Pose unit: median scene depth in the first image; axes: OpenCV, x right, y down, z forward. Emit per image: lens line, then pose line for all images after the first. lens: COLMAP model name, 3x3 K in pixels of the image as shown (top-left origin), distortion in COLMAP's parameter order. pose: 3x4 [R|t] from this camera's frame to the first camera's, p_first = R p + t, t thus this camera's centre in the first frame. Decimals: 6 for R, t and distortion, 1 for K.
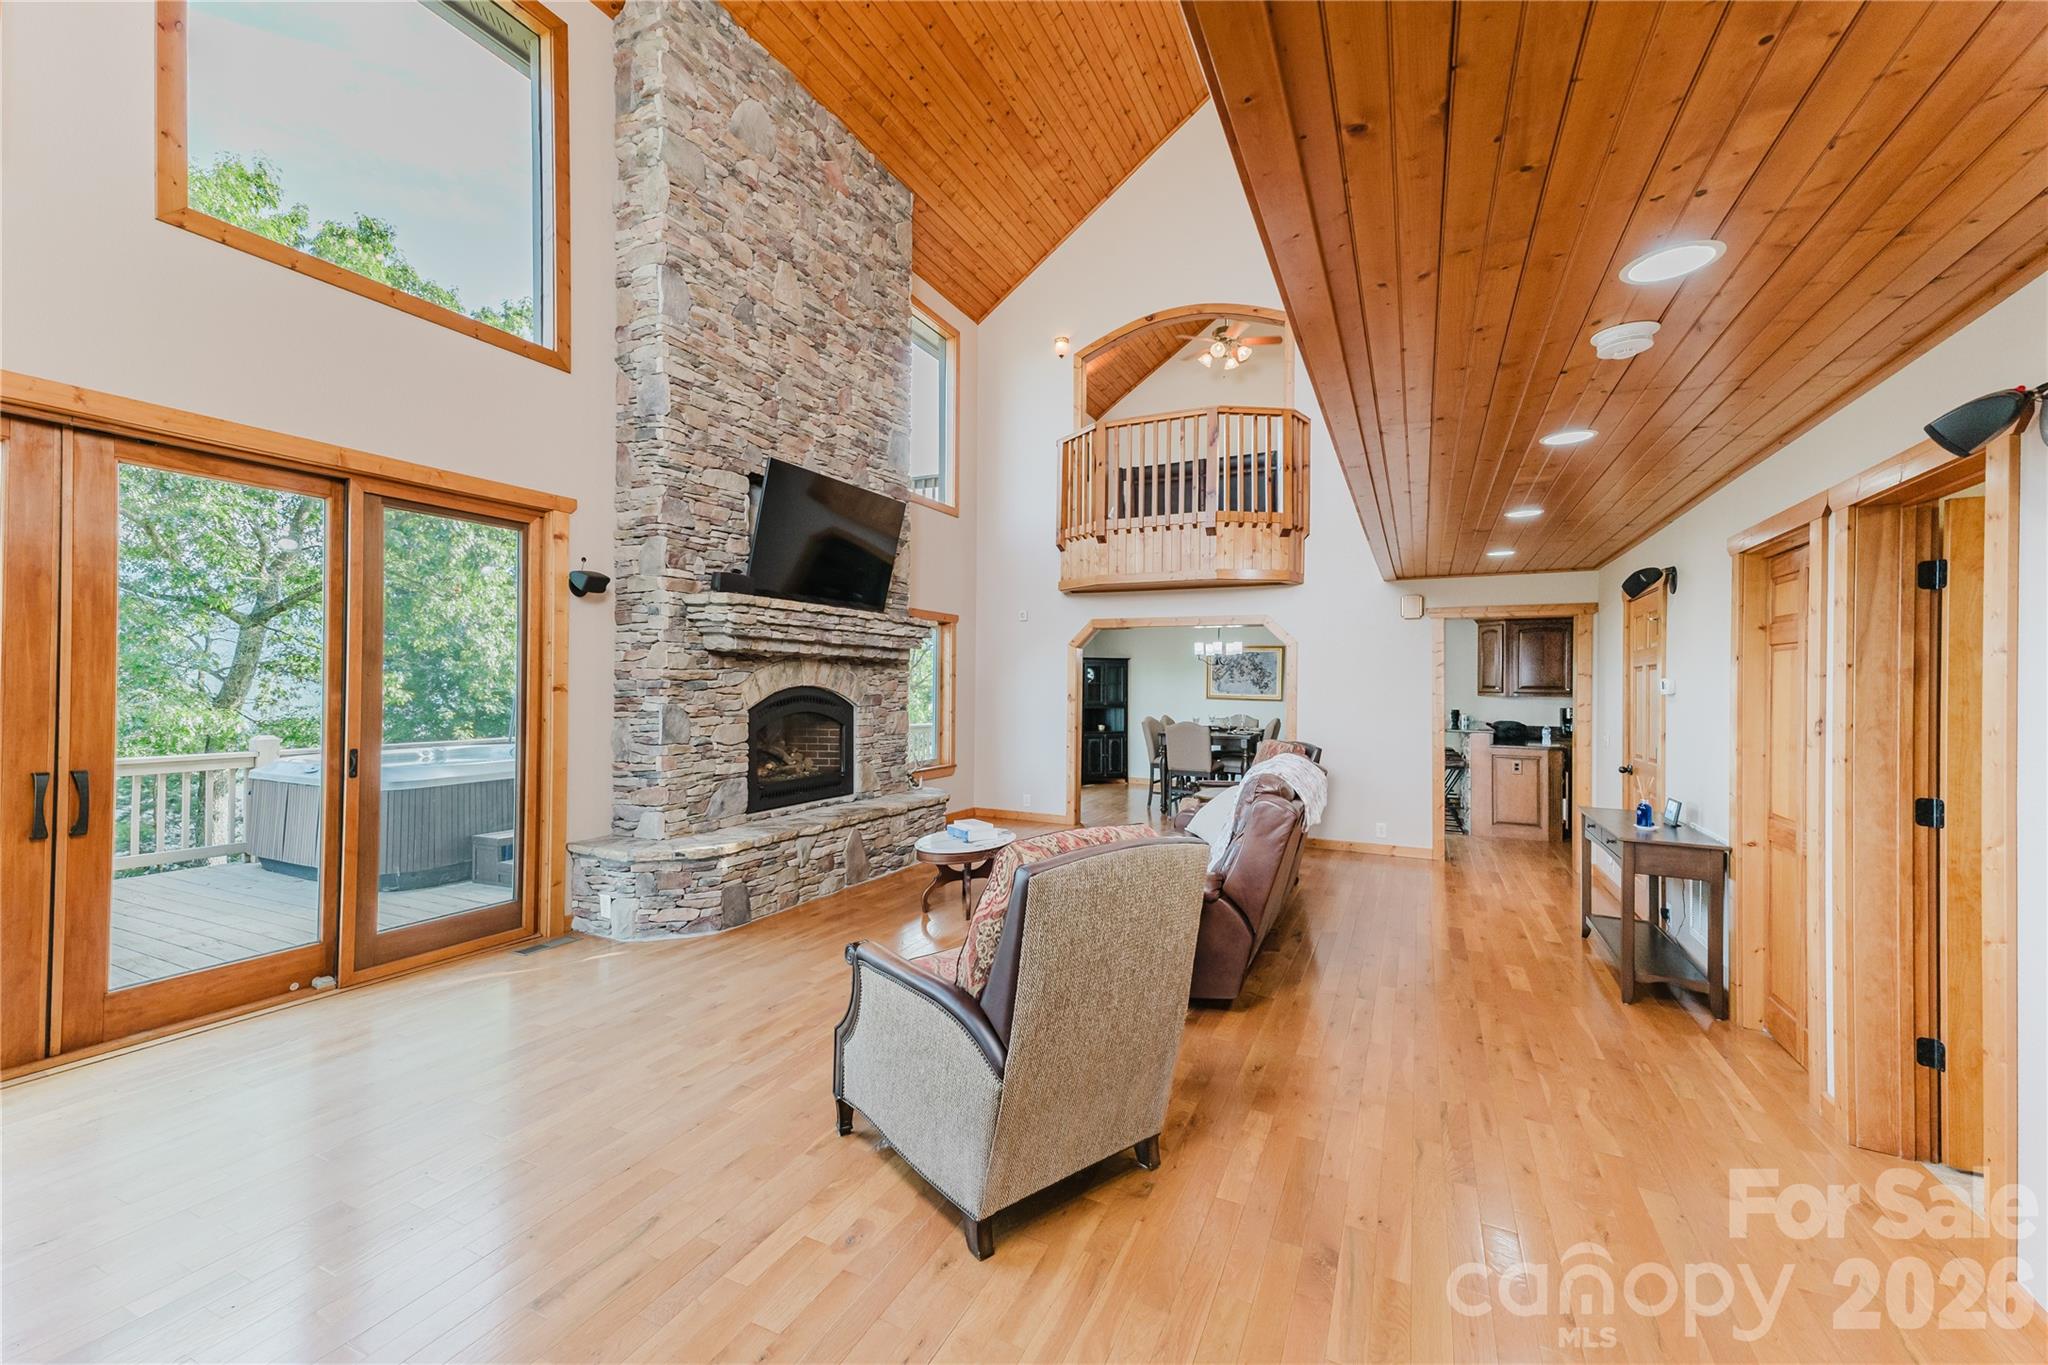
lens RADIAL K [[818.0, 0, 1029.1], [0, 818.0, 677.7], [0, 0, 1]] dist [0.016887, -0.000024]
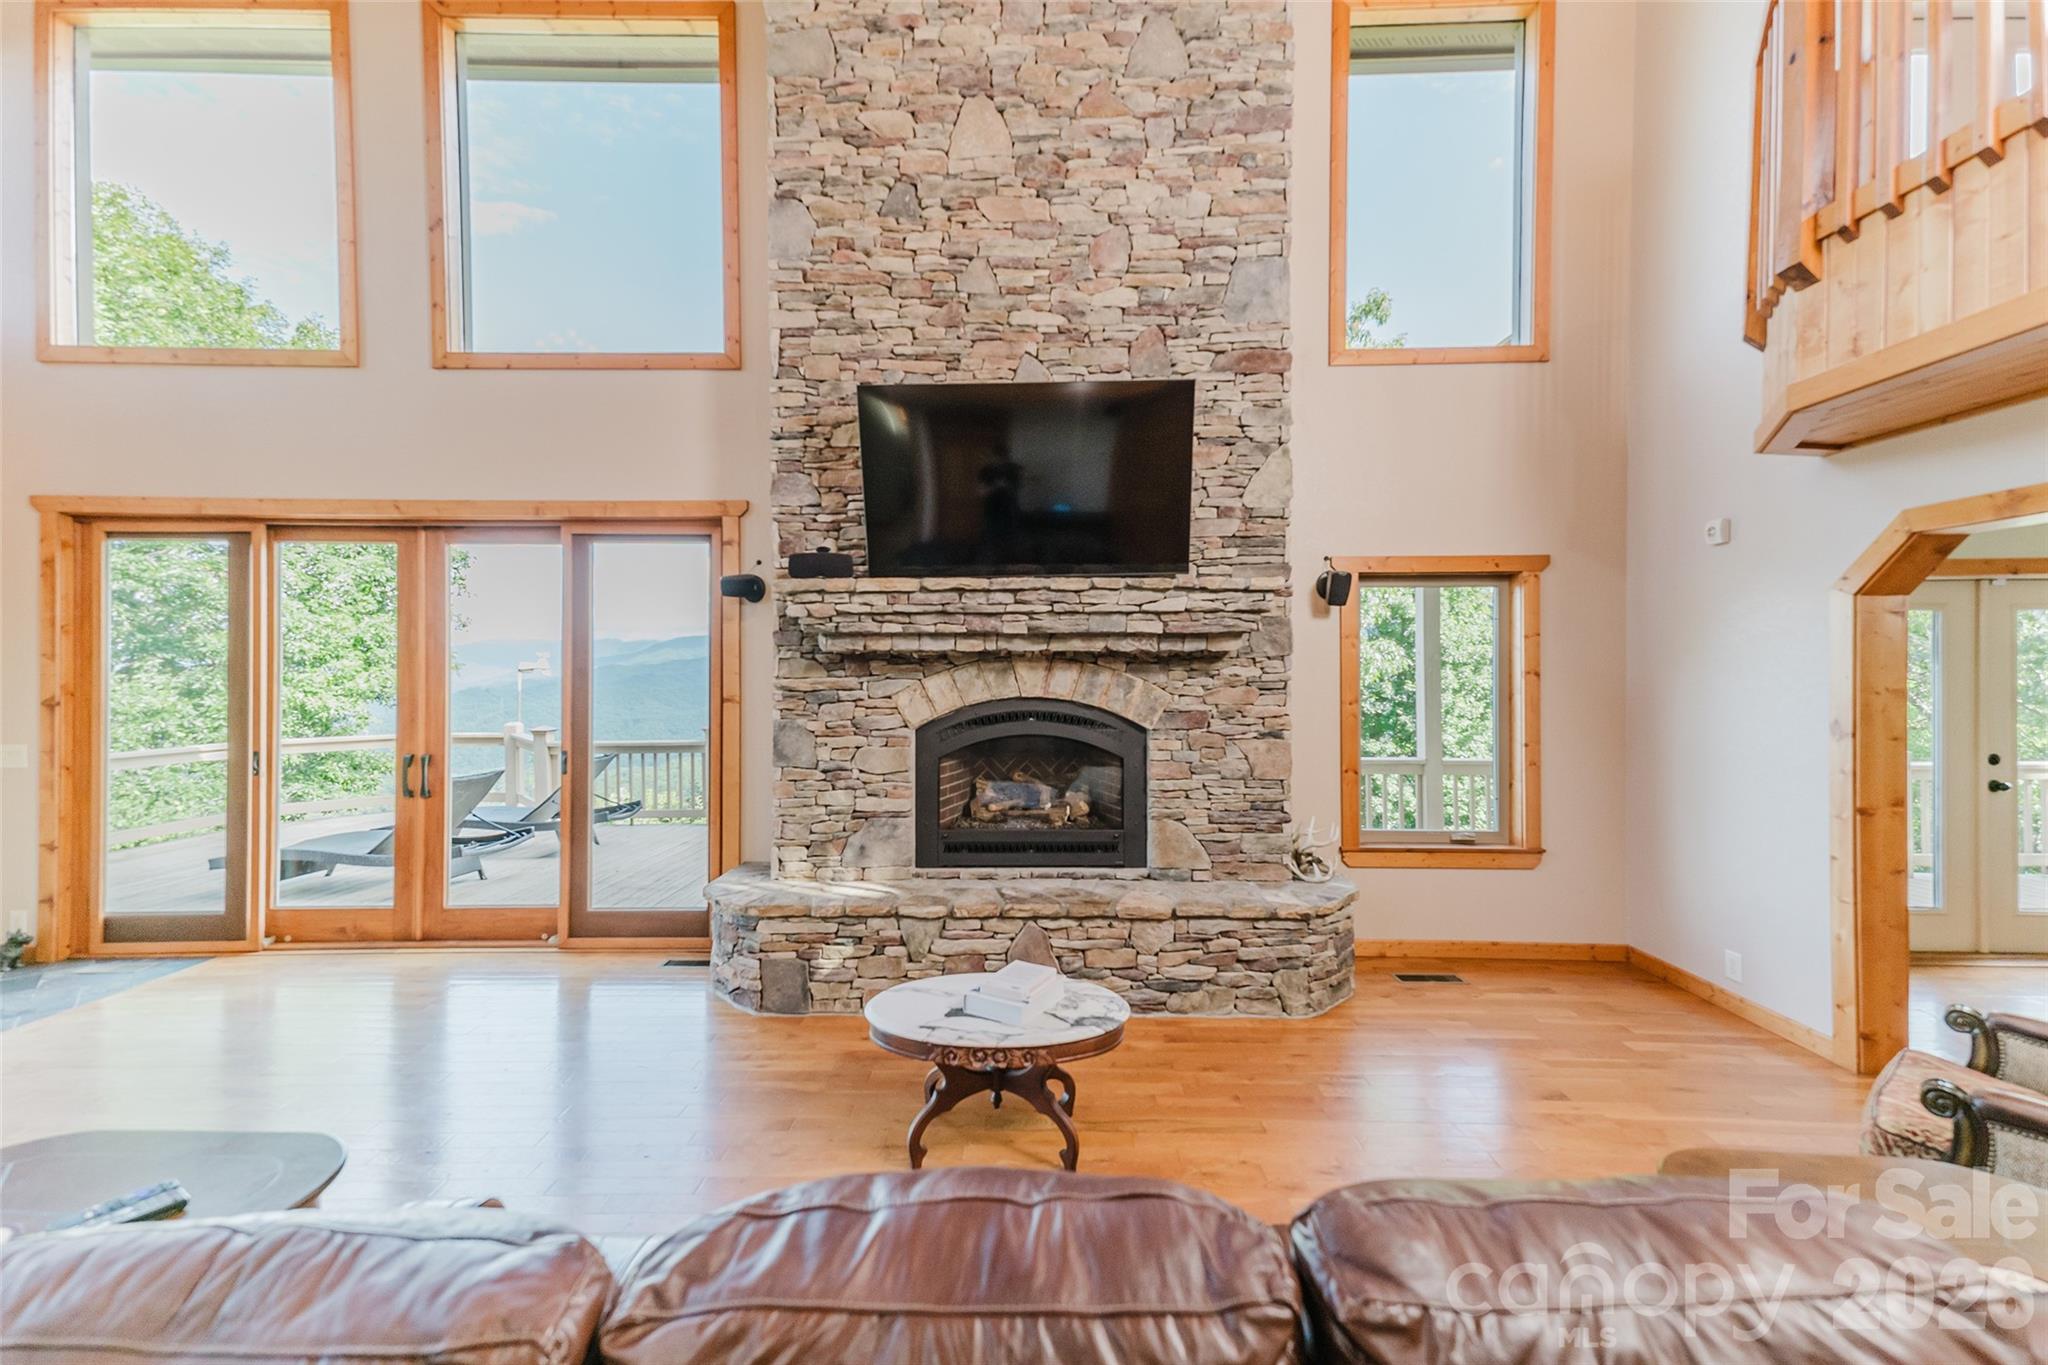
lens RADIAL K [[799.2, 0, 1022.3], [0, 799.2, 682.9], [0, 0, 1]] dist [0.025373, 0.000009]
pose [[0.419815, -0.008430, -0.907571, 0.343145], [0.012433, 0.999916, -0.003537, 0.000174], [0.907525, -0.009799, 0.419884, 0.732222]]
